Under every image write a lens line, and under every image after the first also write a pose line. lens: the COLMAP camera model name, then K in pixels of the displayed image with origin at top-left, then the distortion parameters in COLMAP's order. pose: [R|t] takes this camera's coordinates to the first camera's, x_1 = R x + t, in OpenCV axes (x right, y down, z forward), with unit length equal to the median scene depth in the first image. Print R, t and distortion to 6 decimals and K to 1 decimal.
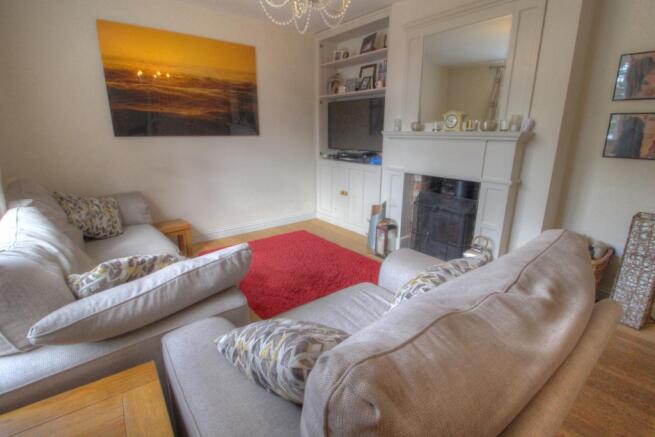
lens RADIAL K [[301.1, 0, 327.1], [0, 301.1, 212.9], [0, 0, 1]] dist [0.001548, -0.015155]
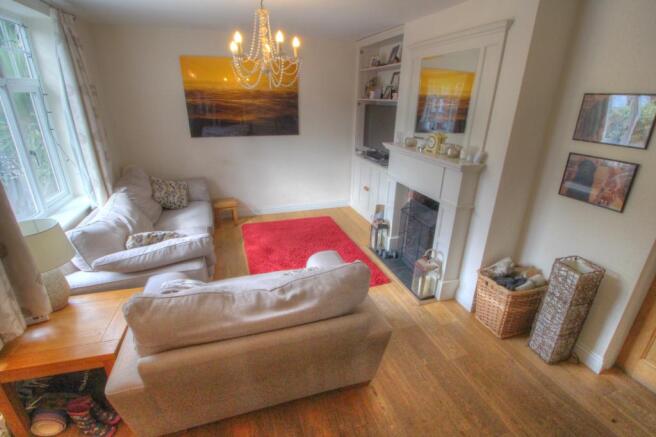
lens RADIAL K [[301.6, 0, 327.6], [0, 301.6, 212.9], [0, 0, 1]] dist [0.001548, -0.015155]
pose [[0.937511, 0.132560, -0.321716, 0.453503], [-0.100173, 0.988268, 0.115294, -0.141212], [0.333225, -0.075862, 0.939791, -0.180326]]
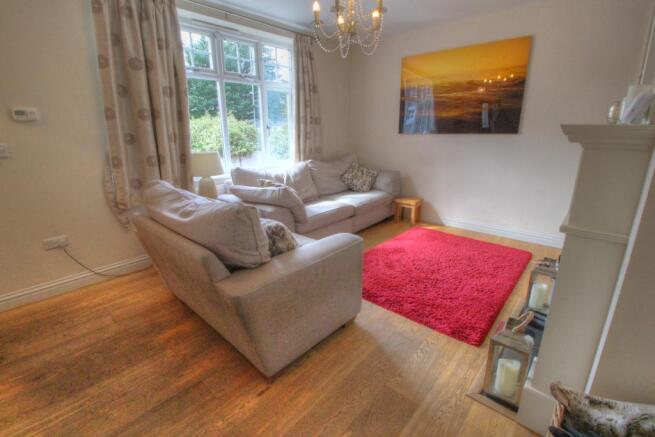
lens RADIAL K [[301.1, 0, 327.1], [0, 301.1, 212.9], [0, 0, 1]] dist [0.001548, -0.015155]
pose [[0.162383, 0.253971, -0.953483, 0.867040], [-0.250909, 0.945174, 0.209026, -0.112023], [0.954294, 0.205295, 0.217204, 0.442522]]
